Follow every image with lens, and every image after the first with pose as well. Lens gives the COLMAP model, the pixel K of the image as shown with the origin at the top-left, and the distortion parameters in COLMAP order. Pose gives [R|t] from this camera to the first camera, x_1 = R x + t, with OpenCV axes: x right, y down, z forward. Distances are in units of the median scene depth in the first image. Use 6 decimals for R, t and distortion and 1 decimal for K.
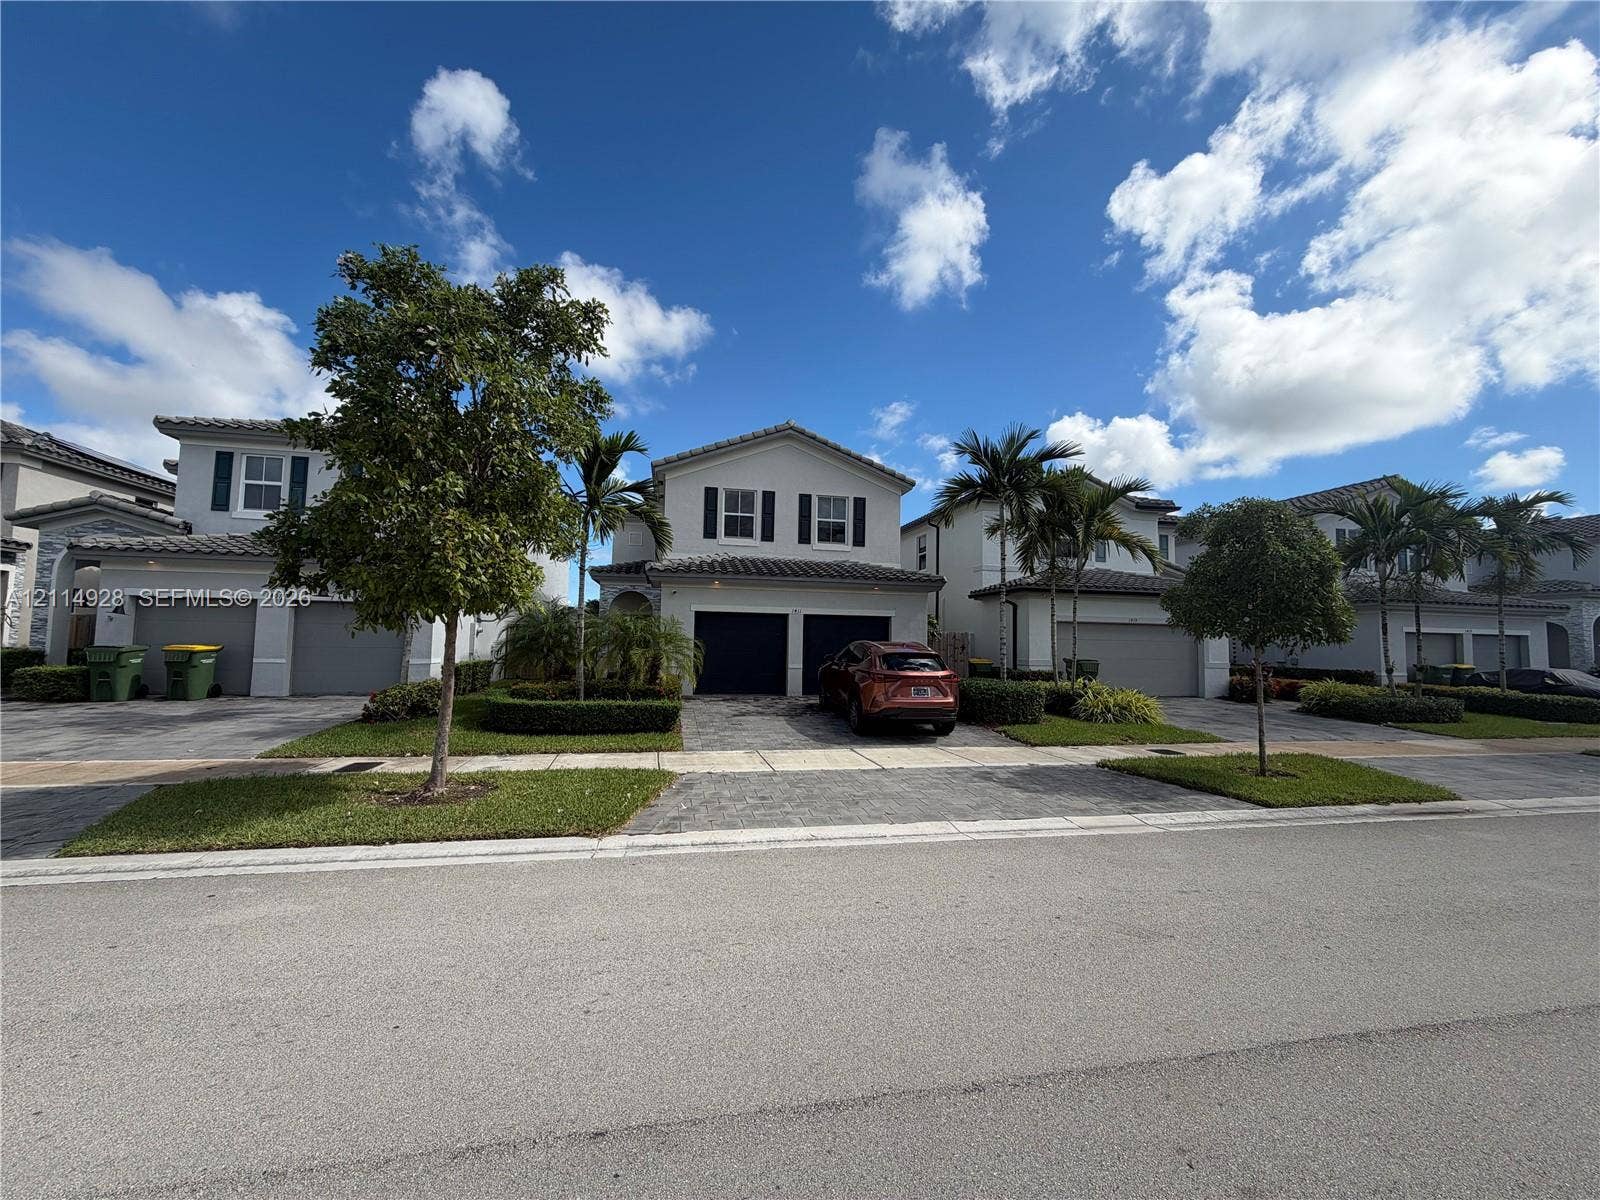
lens RADIAL K [[636.3, 0, 817.2], [0, 636.3, 603.1], [0, 0, 1]] dist [0.001449, 0.000048]
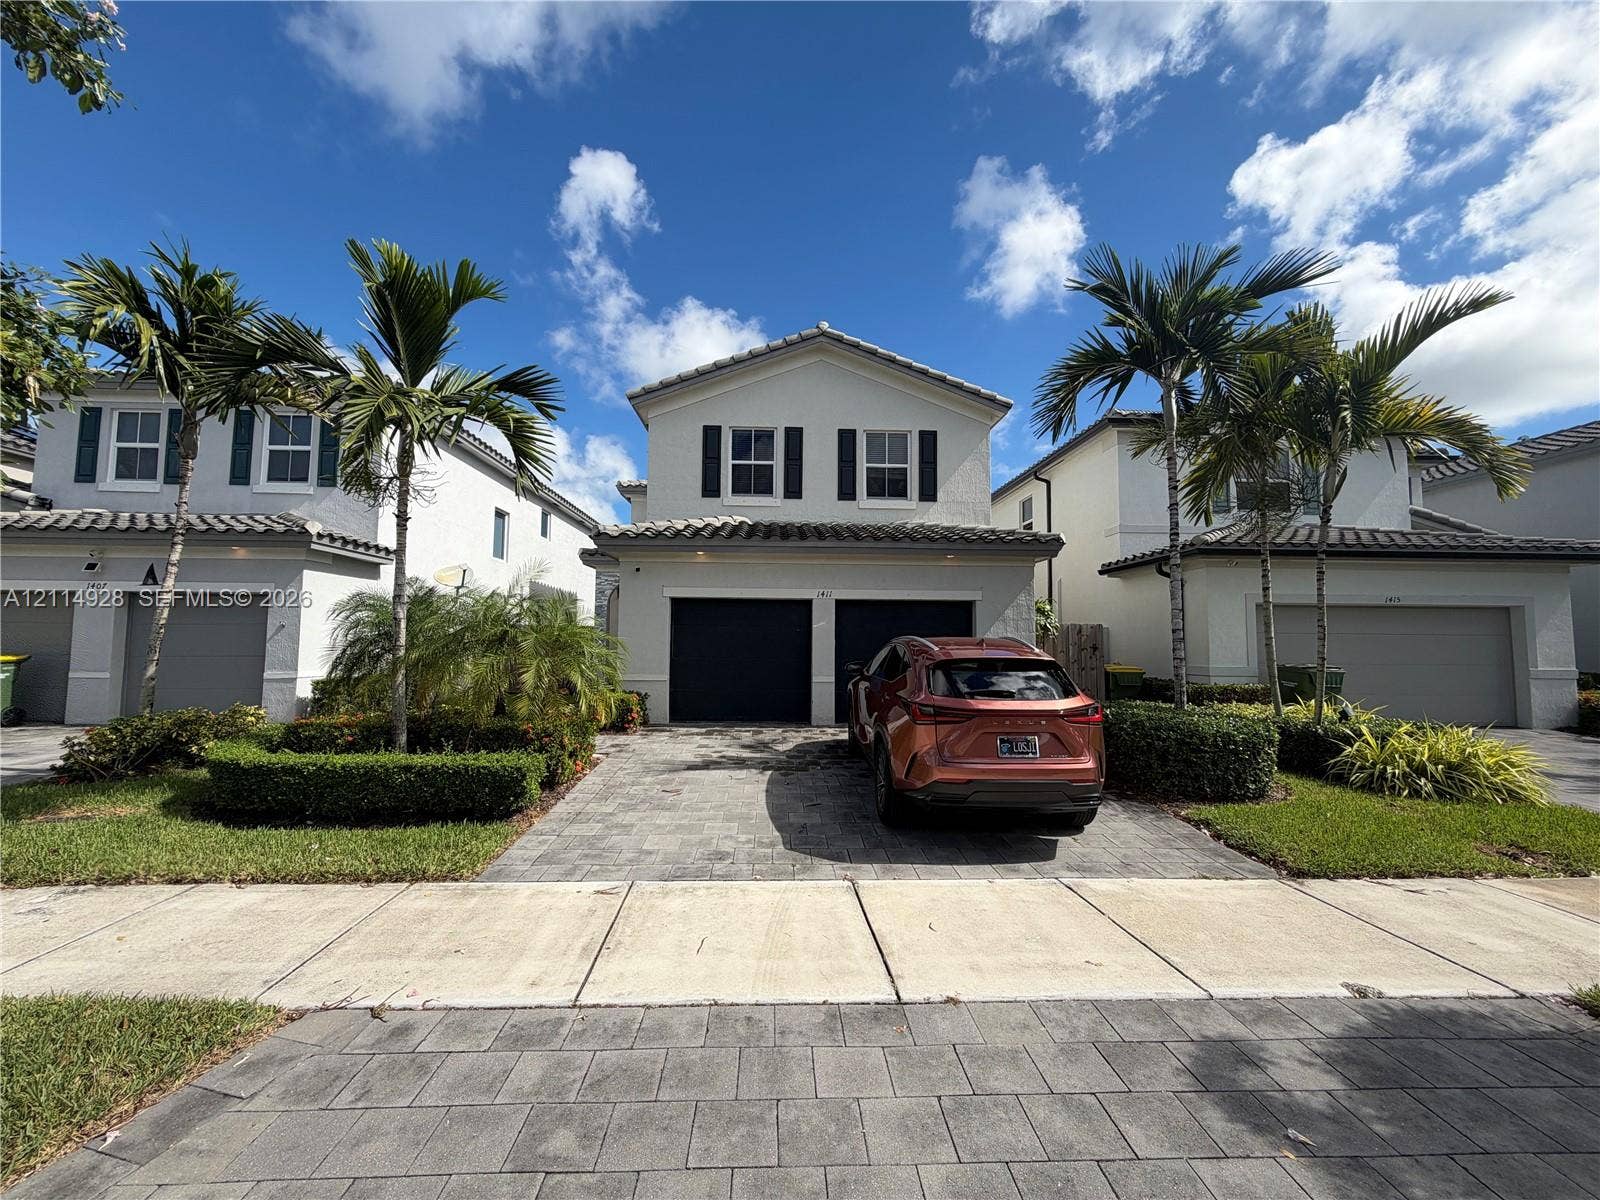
lens RADIAL K [[636.3, 0, 806.5], [0, 636.3, 606.9], [0, 0, 1]] dist [0.001449, 0.000048]
pose [[0.984041, -0.021307, -0.176659, 0.062279], [0.021608, 0.999766, -0.000219, 0.024124], [0.176622, -0.003602, 0.984272, 0.339512]]
